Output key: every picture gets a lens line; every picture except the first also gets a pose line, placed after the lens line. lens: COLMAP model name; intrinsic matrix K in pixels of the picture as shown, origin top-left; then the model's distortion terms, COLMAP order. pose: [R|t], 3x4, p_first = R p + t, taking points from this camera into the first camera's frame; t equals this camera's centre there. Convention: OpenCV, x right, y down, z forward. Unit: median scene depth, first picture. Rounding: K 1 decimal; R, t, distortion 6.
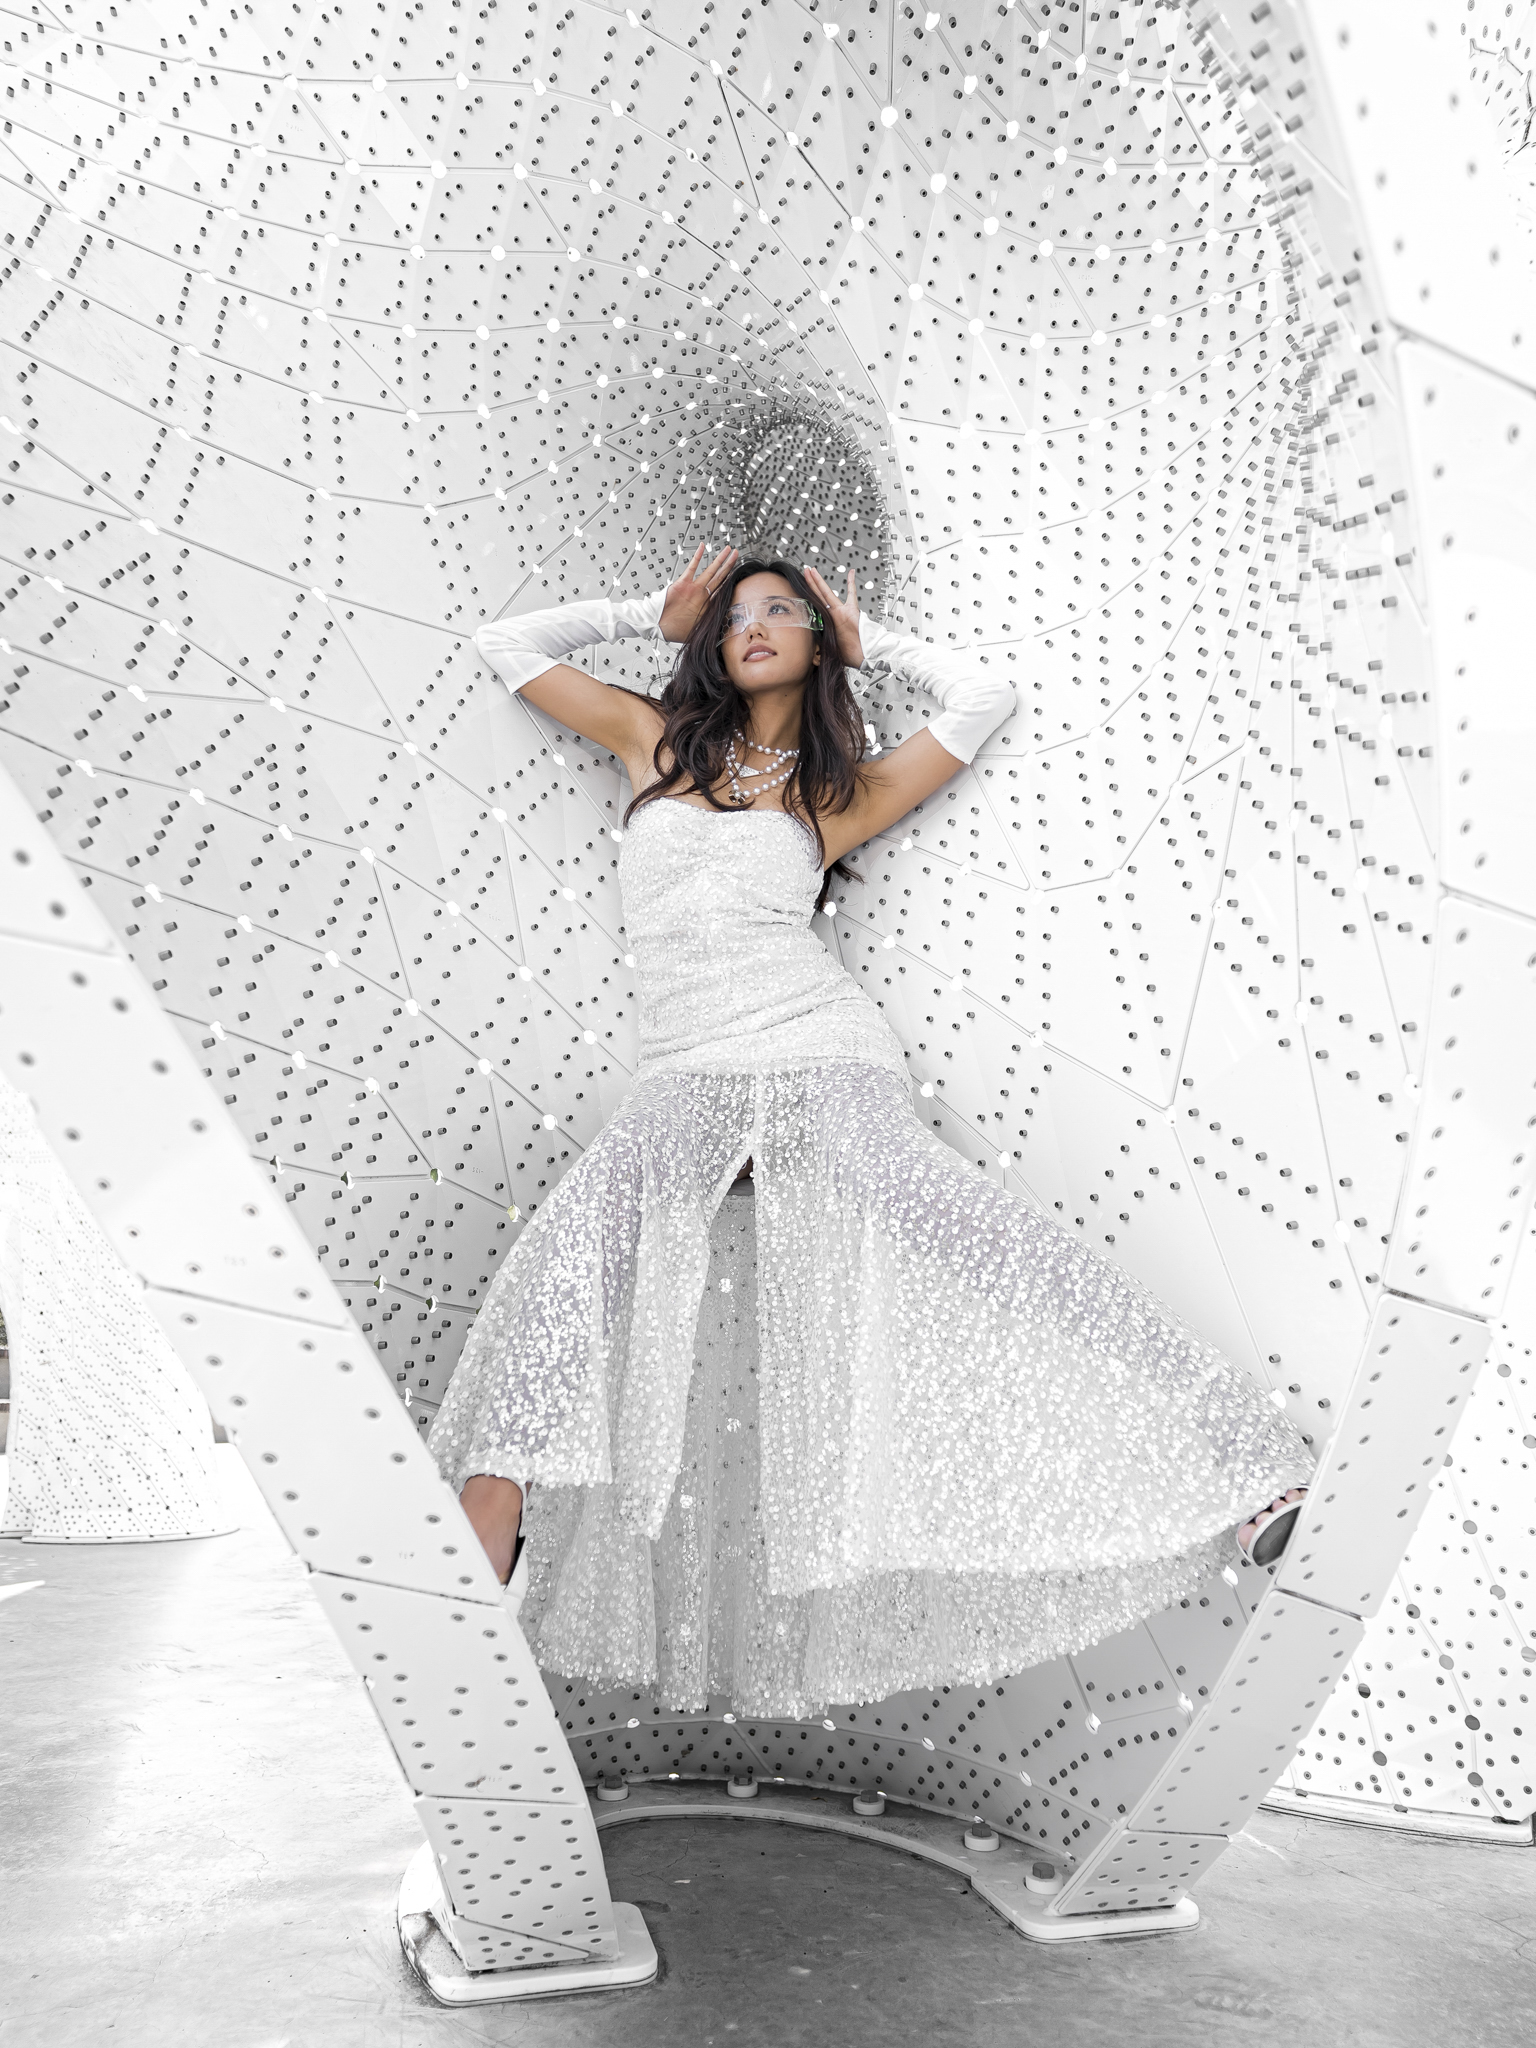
lens RADIAL K [[1263.1, 0, 804.0], [0, 1263.1, 1023.1], [0, 0, 1]] dist [-0.043018, 0.034635]
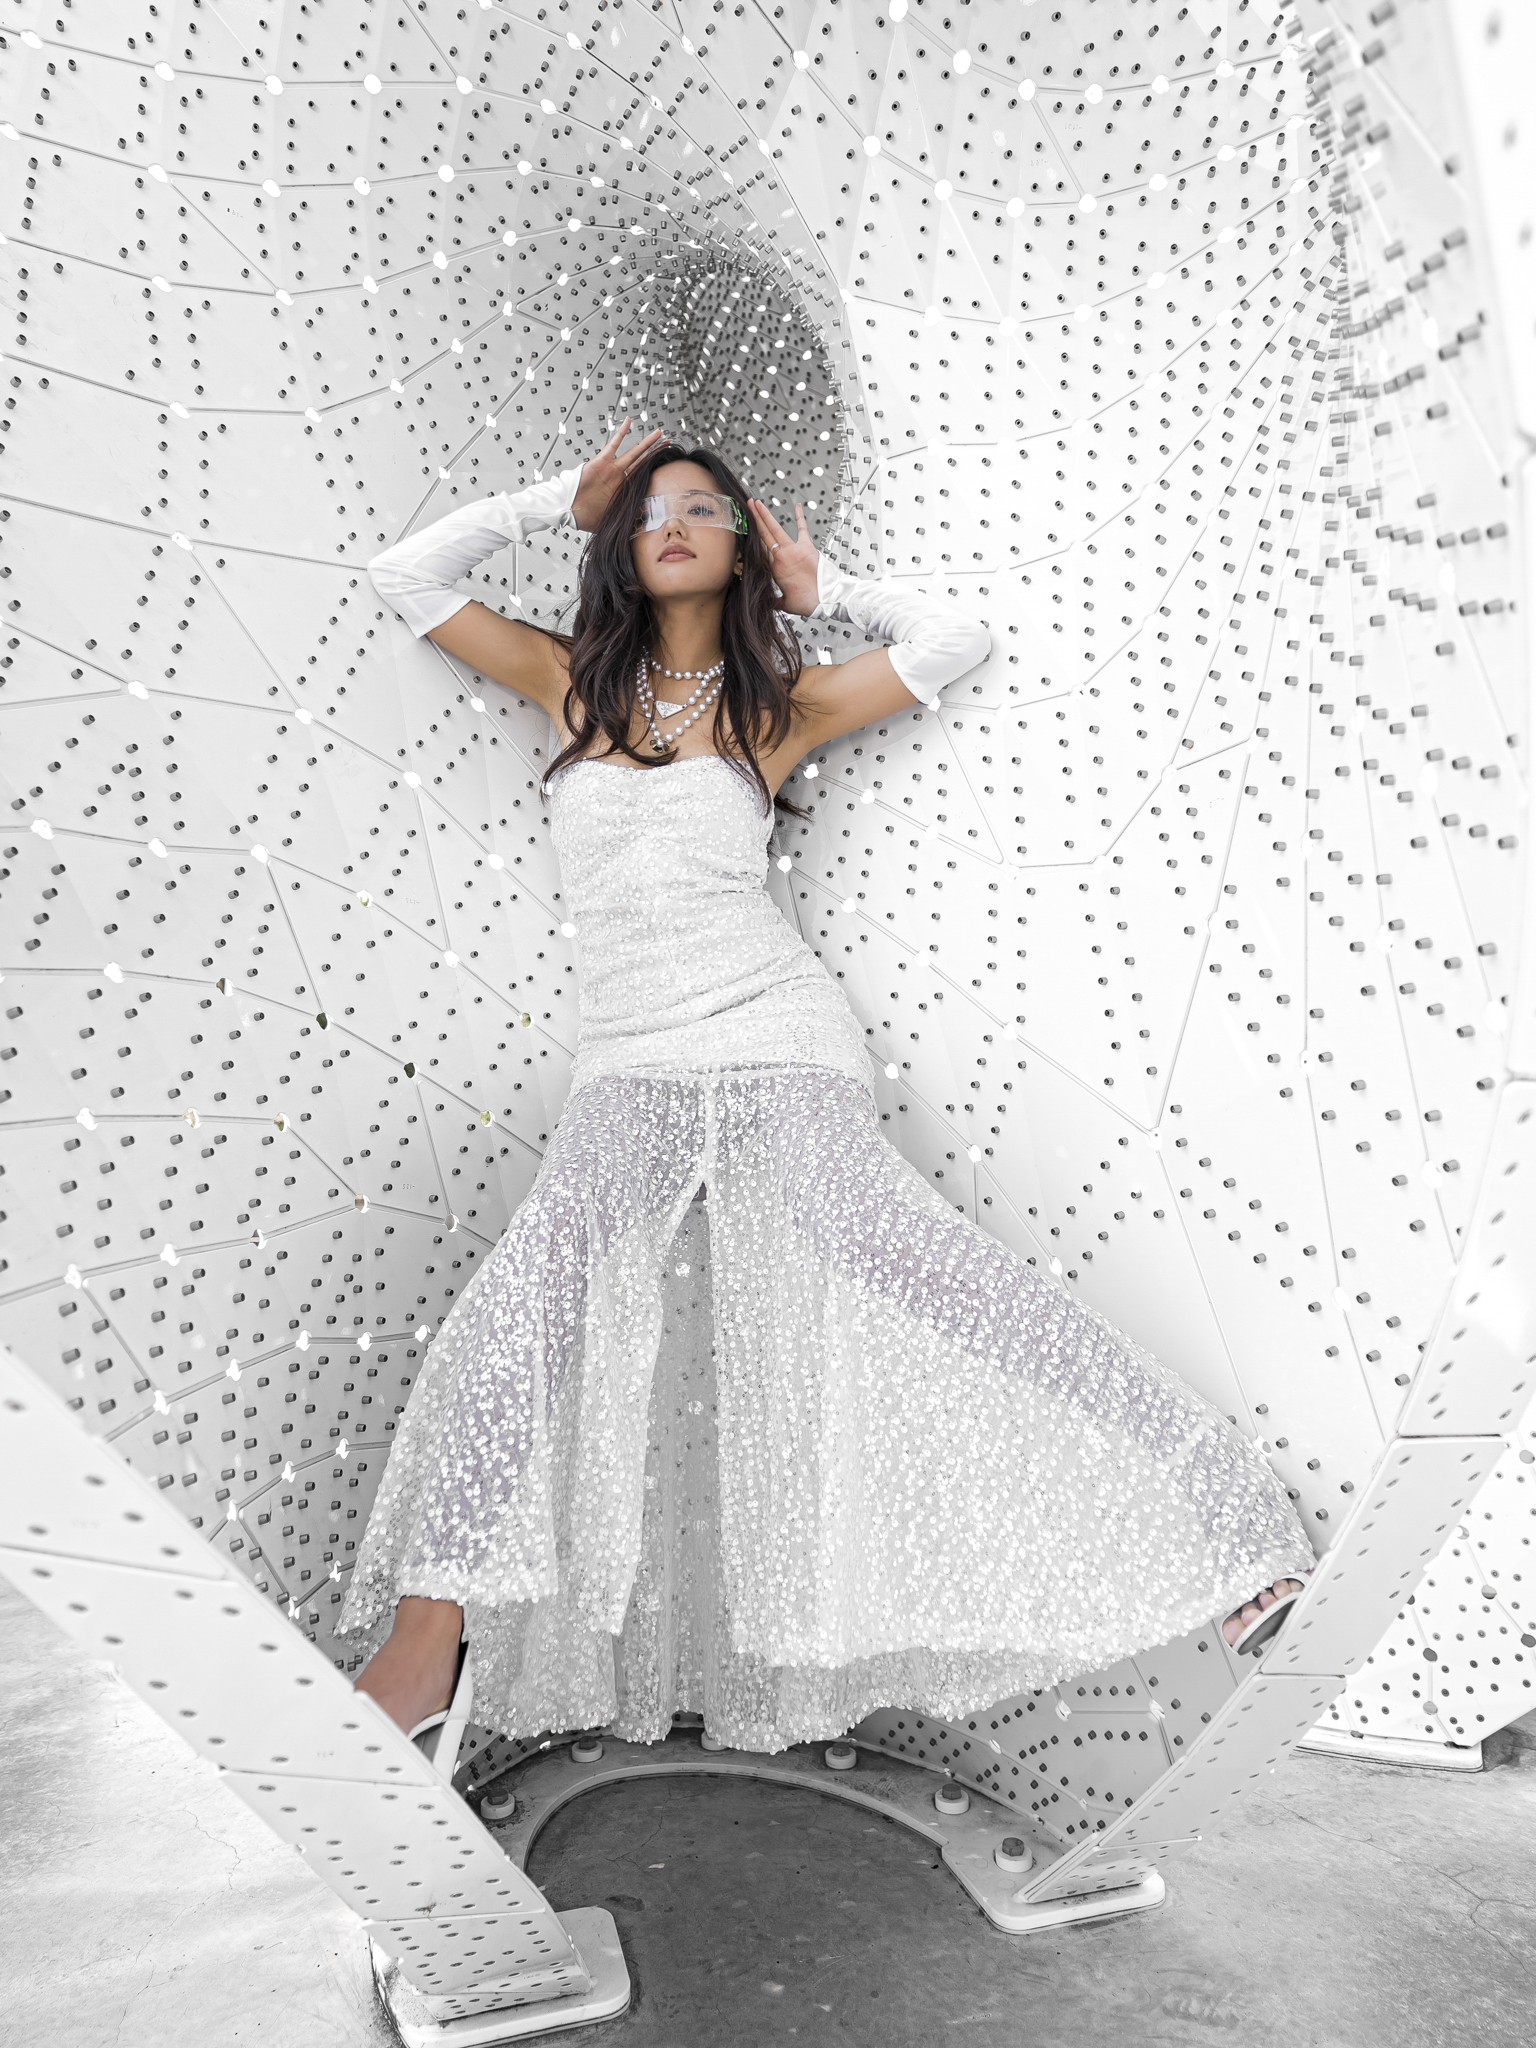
lens RADIAL K [[1263.1, 0, 804.0], [0, 1263.1, 1023.1], [0, 0, 1]] dist [-0.043018, 0.034635]
pose [[0.999446, -0.021114, 0.025736, 0.009746], [0.017318, 0.990045, 0.139682, -0.120003], [-0.028429, -0.139159, 0.989862, 0.088745]]
